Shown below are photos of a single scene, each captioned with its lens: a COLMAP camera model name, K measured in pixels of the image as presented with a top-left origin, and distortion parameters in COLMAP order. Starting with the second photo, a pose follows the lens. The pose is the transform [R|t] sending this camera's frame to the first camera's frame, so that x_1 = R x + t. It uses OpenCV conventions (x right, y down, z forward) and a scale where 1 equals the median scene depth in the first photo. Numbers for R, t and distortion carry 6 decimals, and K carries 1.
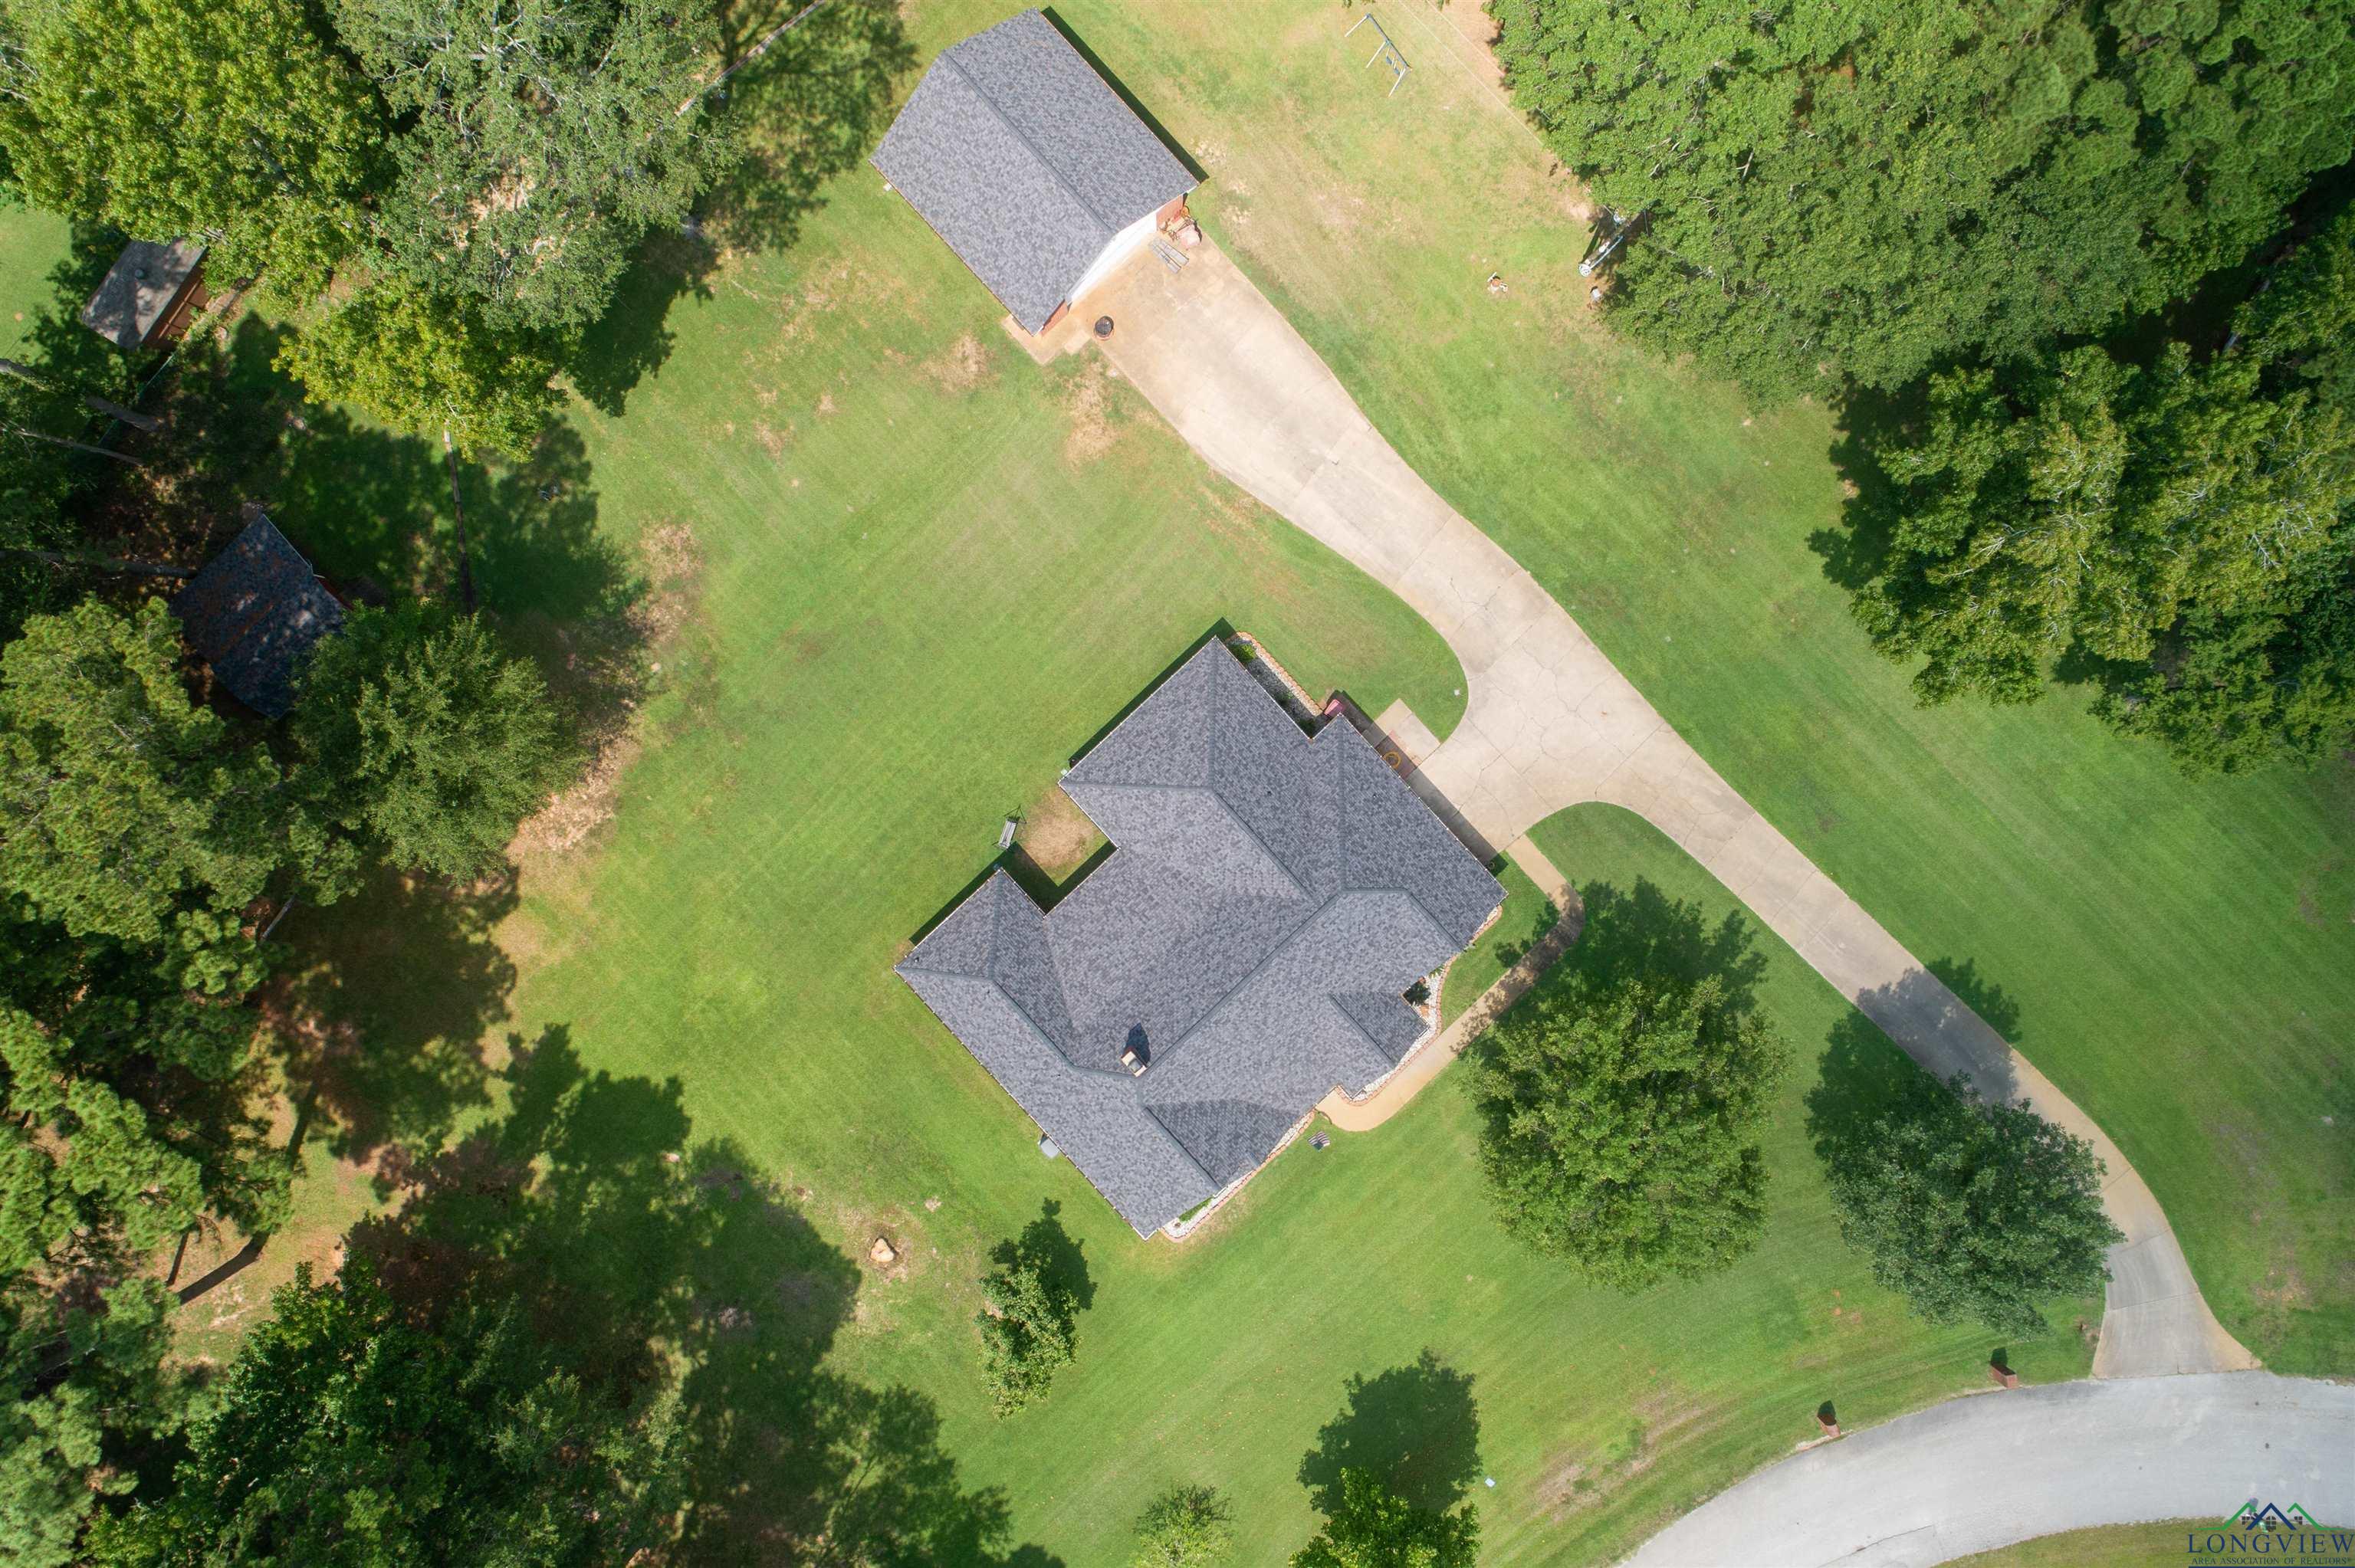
lens RADIAL K [[1621.2, 0, 1175.6], [0, 1621.2, 749.8], [0, 0, 1]] dist [-0.003301, 0.005082]
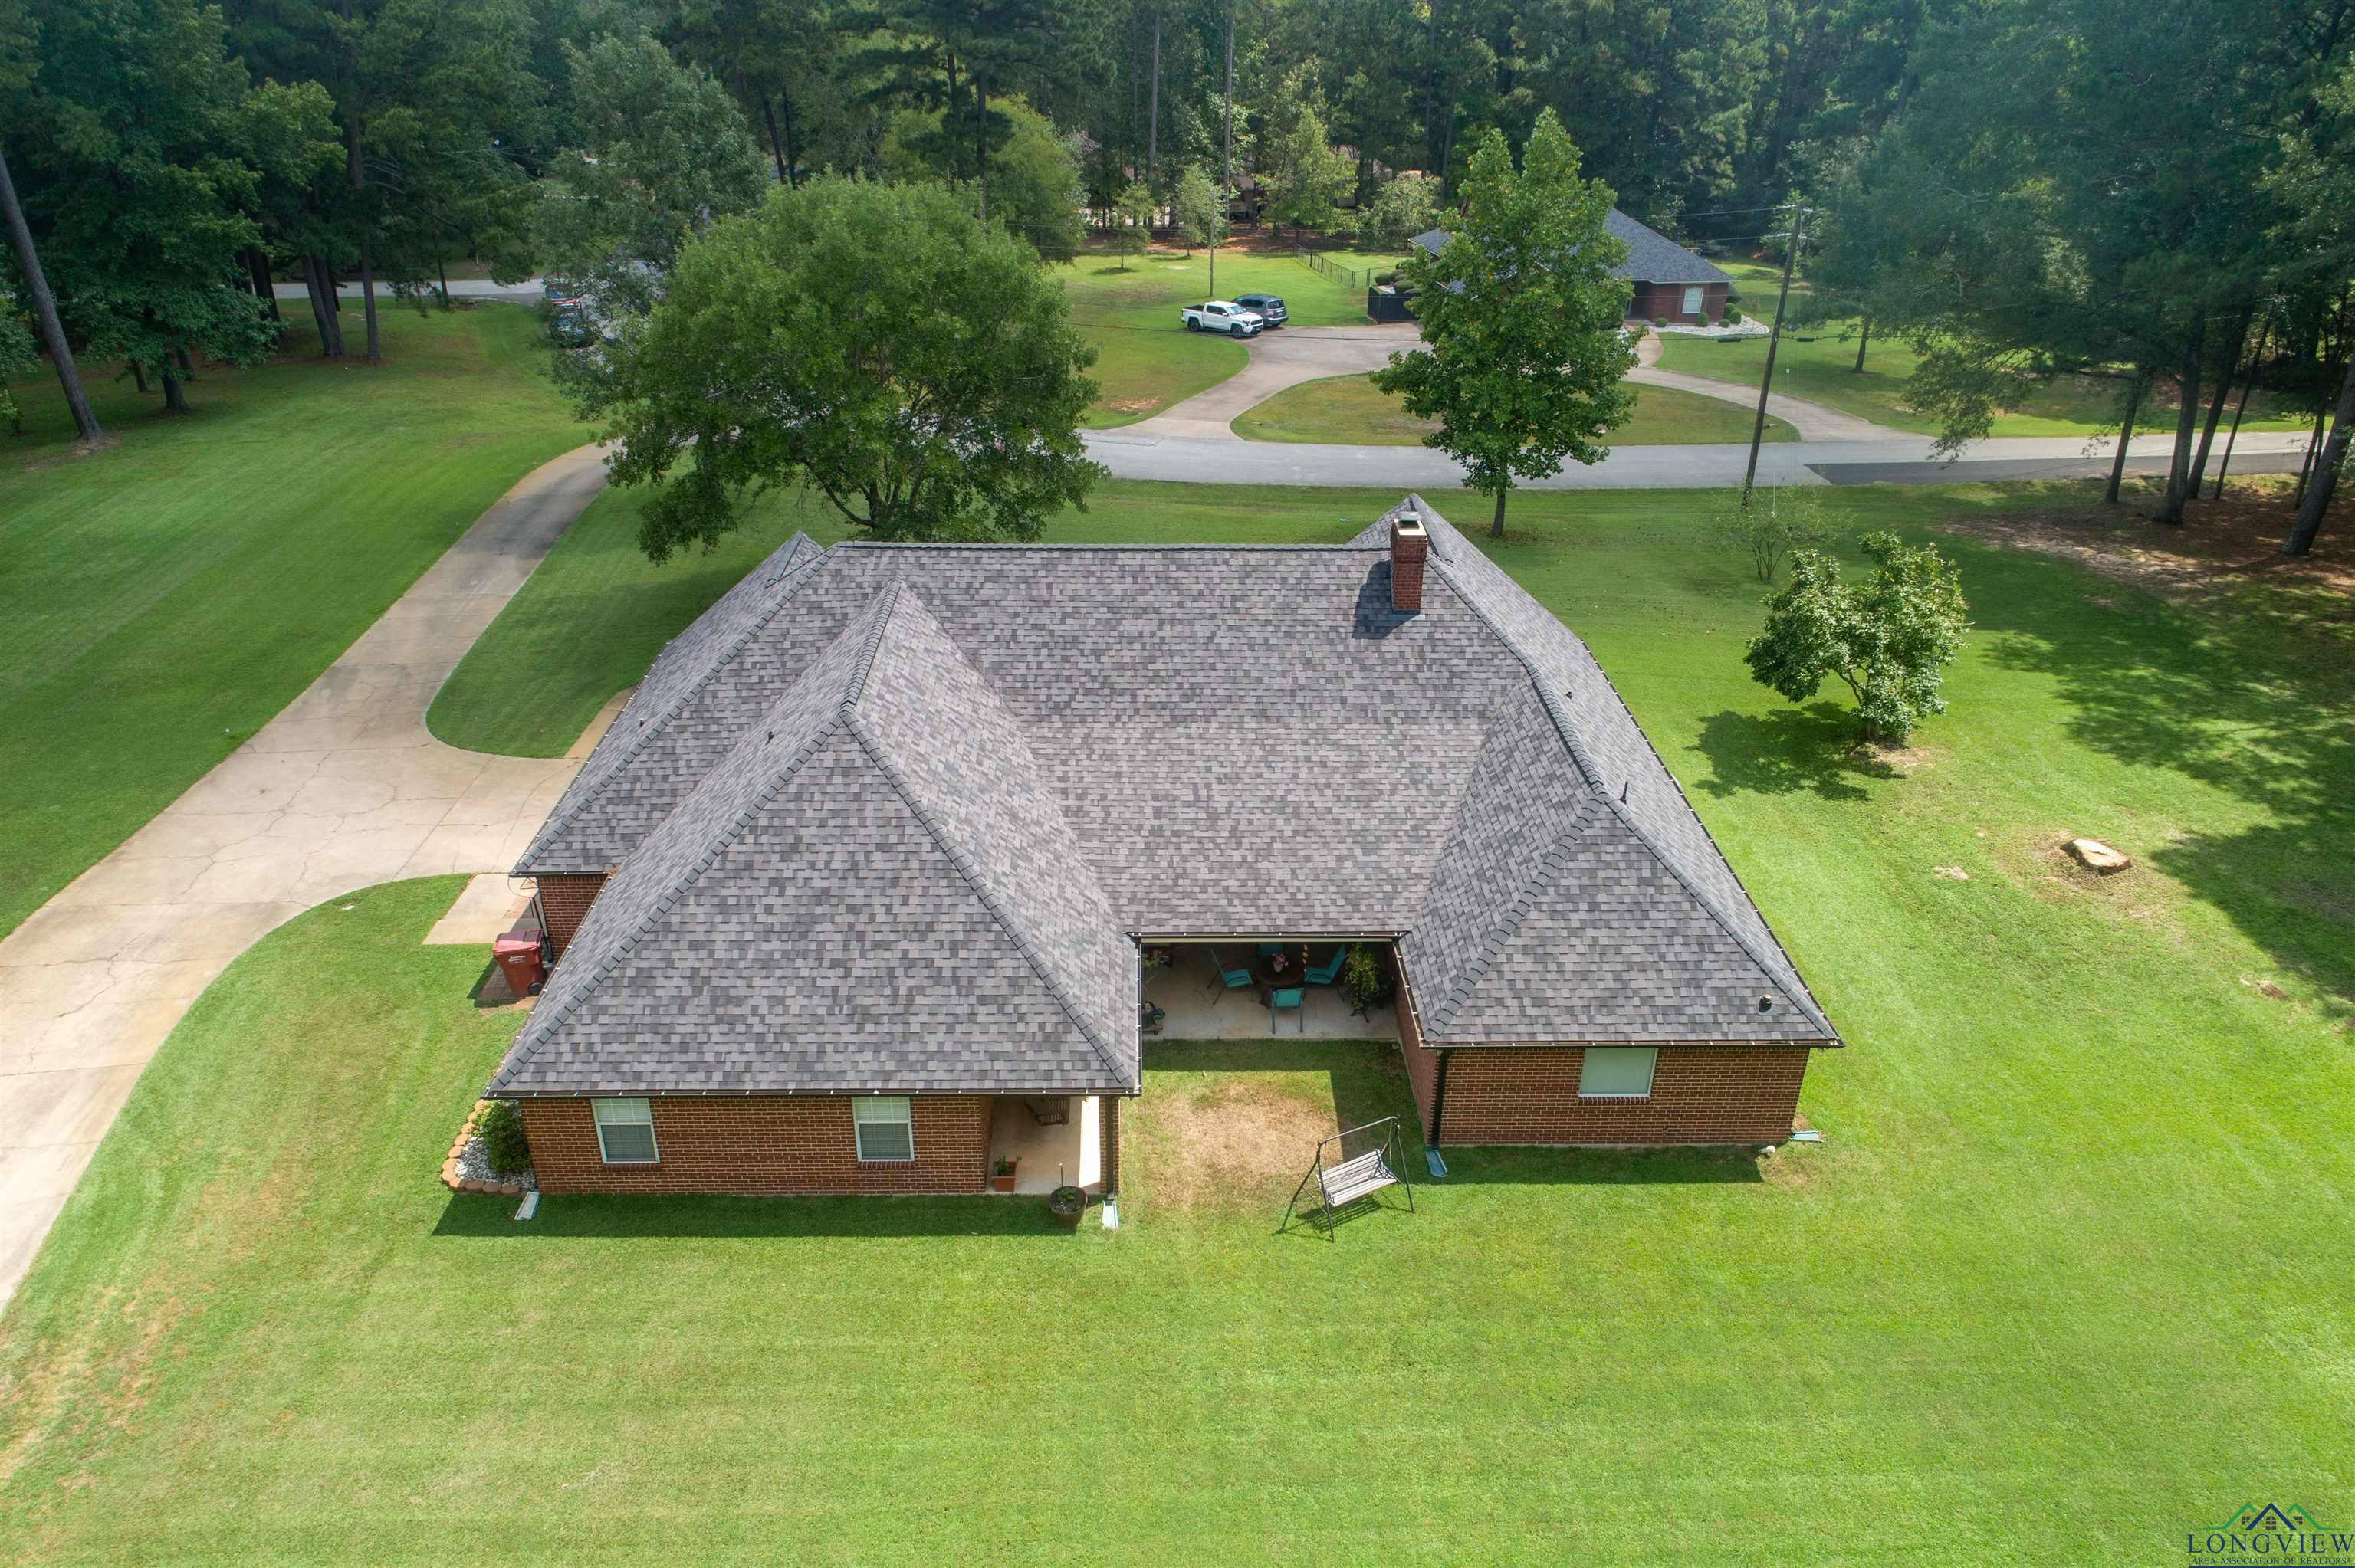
lens RADIAL K [[1588.1, 0, 1186.6], [0, 1588.1, 780.1], [0, 0, 1]] dist [-0.005655, 0.001773]
pose [[-0.751683, -0.315539, 0.579145, -0.243858], [0.659344, -0.338977, 0.671088, -0.166699], [-0.015438, 0.886301, 0.462852, 0.773982]]
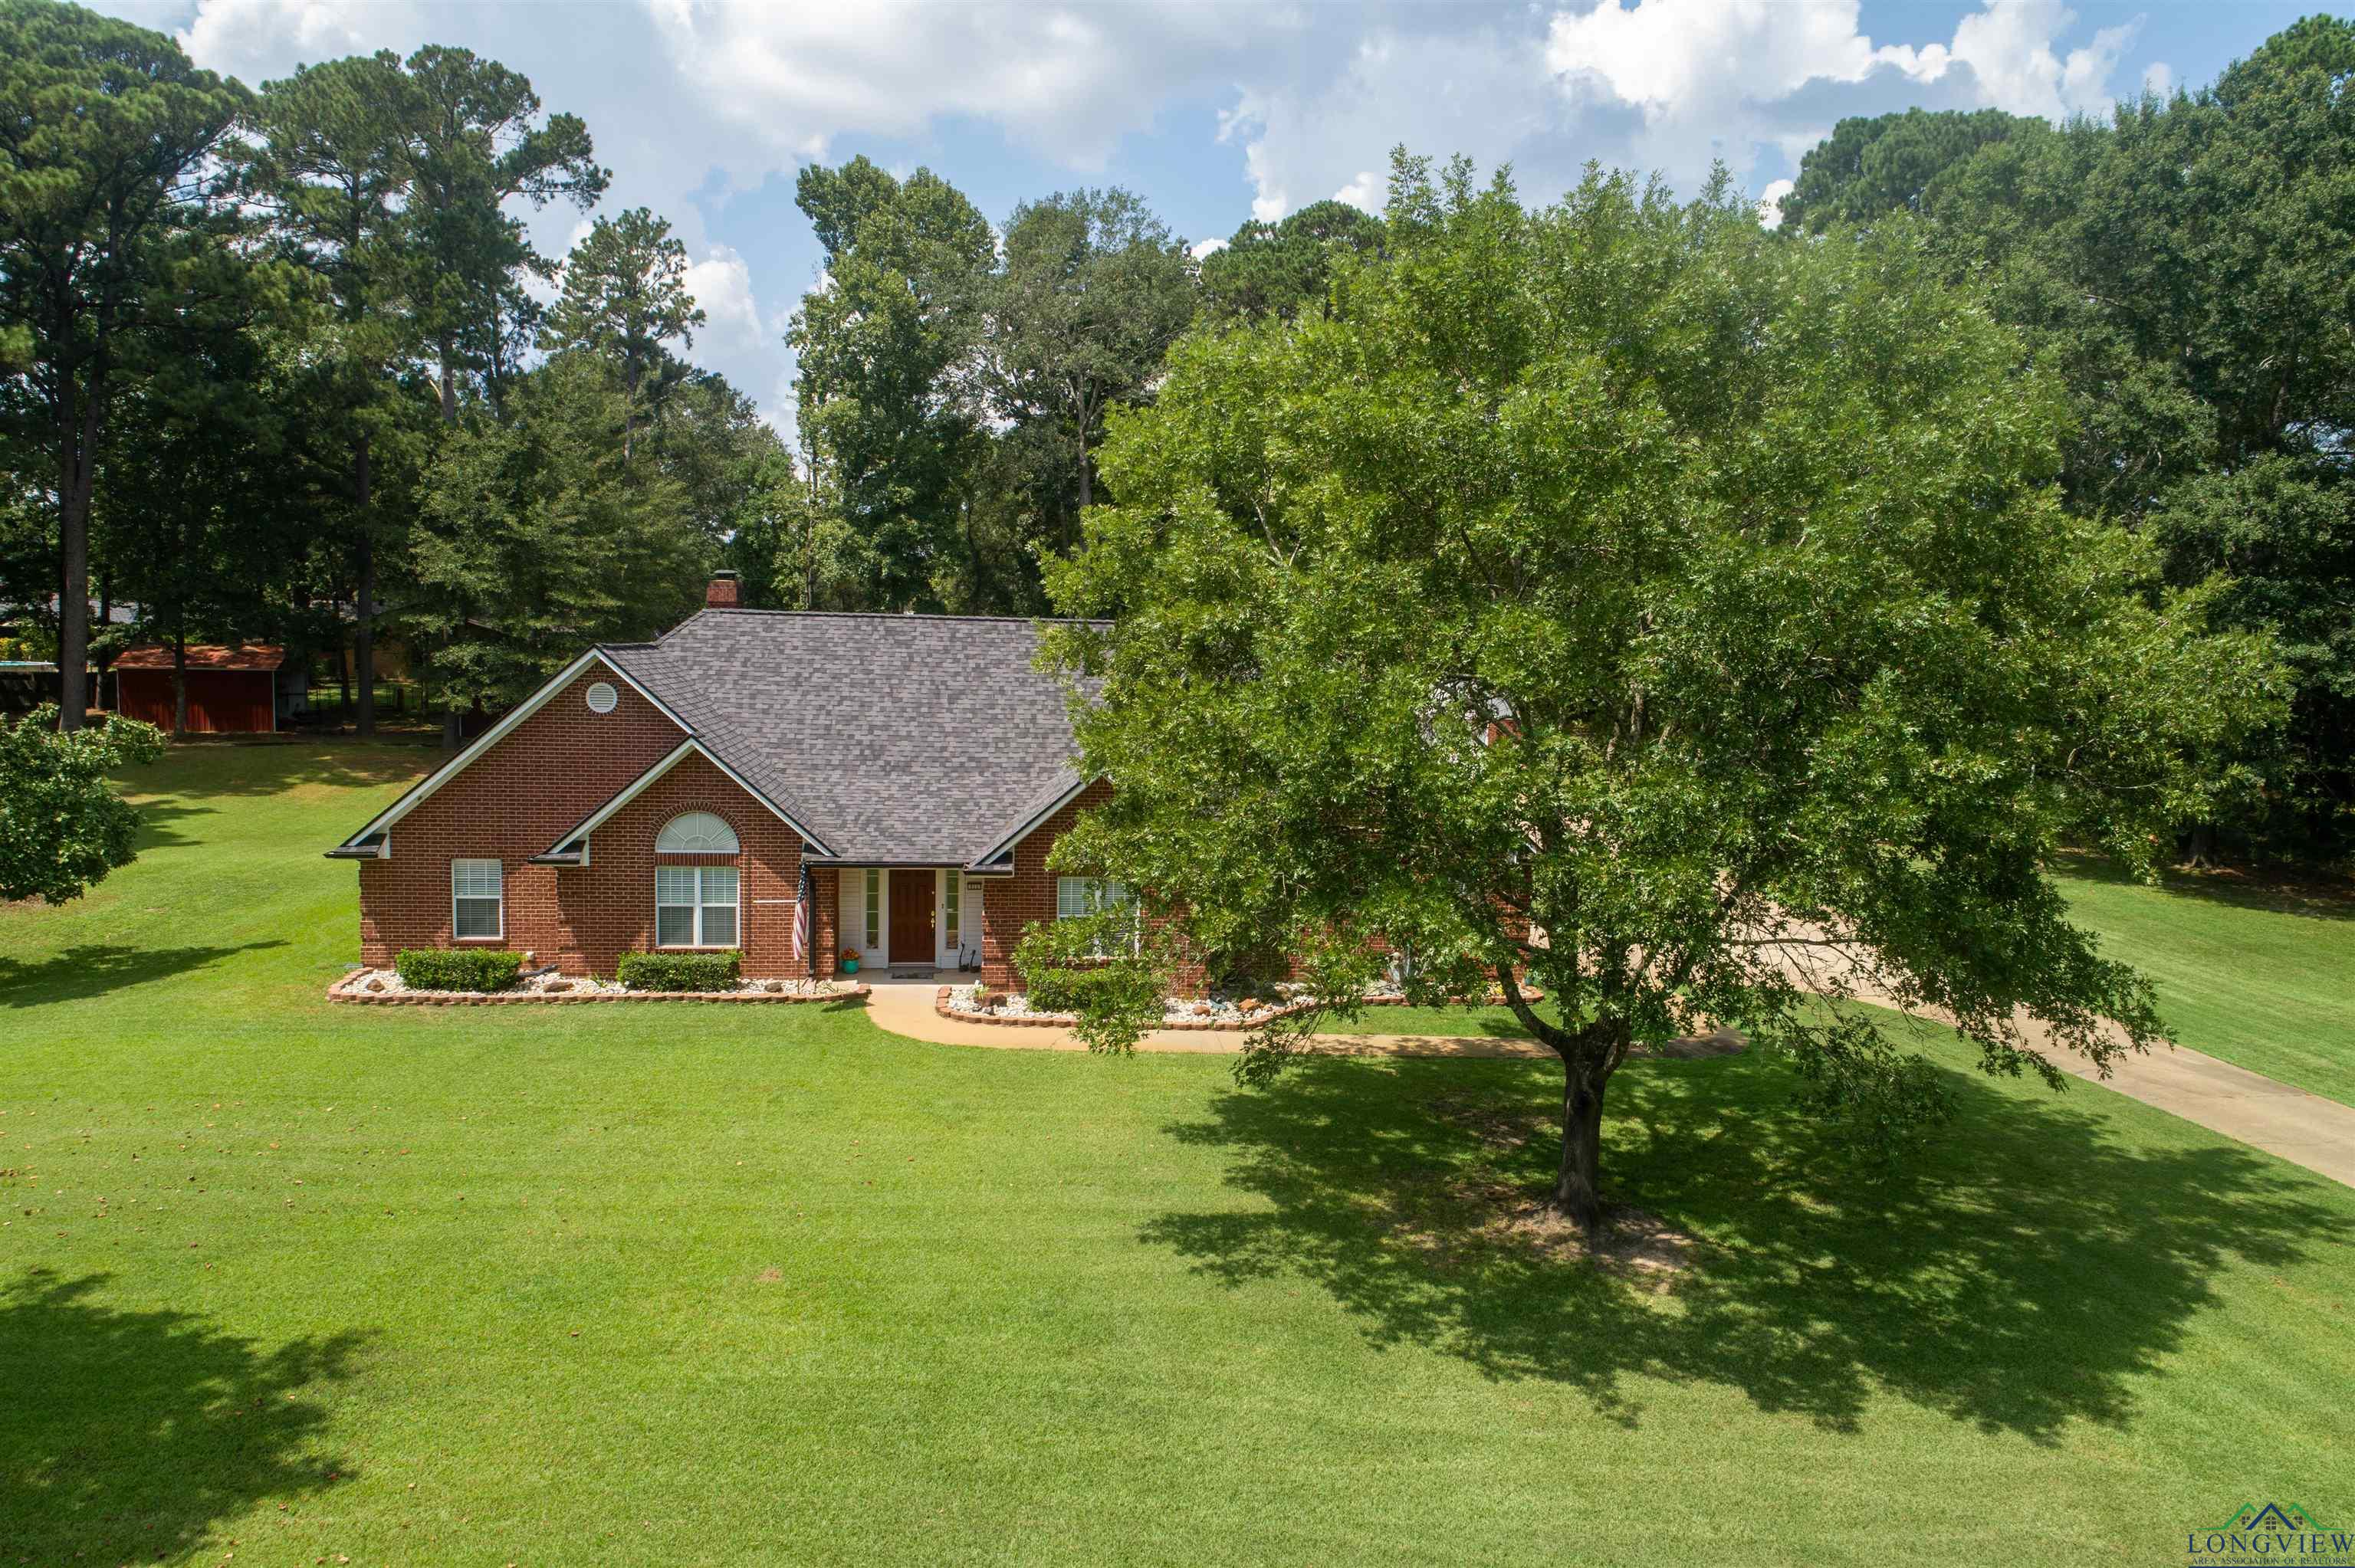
lens RADIAL K [[1580.1, 0, 1179.1], [0, 1580.1, 749.5], [0, 0, 1]] dist [-0.006056, 0.005007]
pose [[0.805850, 0.053696, -0.589680, 0.364816], [-0.591905, 0.046266, -0.804679, 0.477996], [-0.015926, 0.997485, 0.069066, 0.922525]]
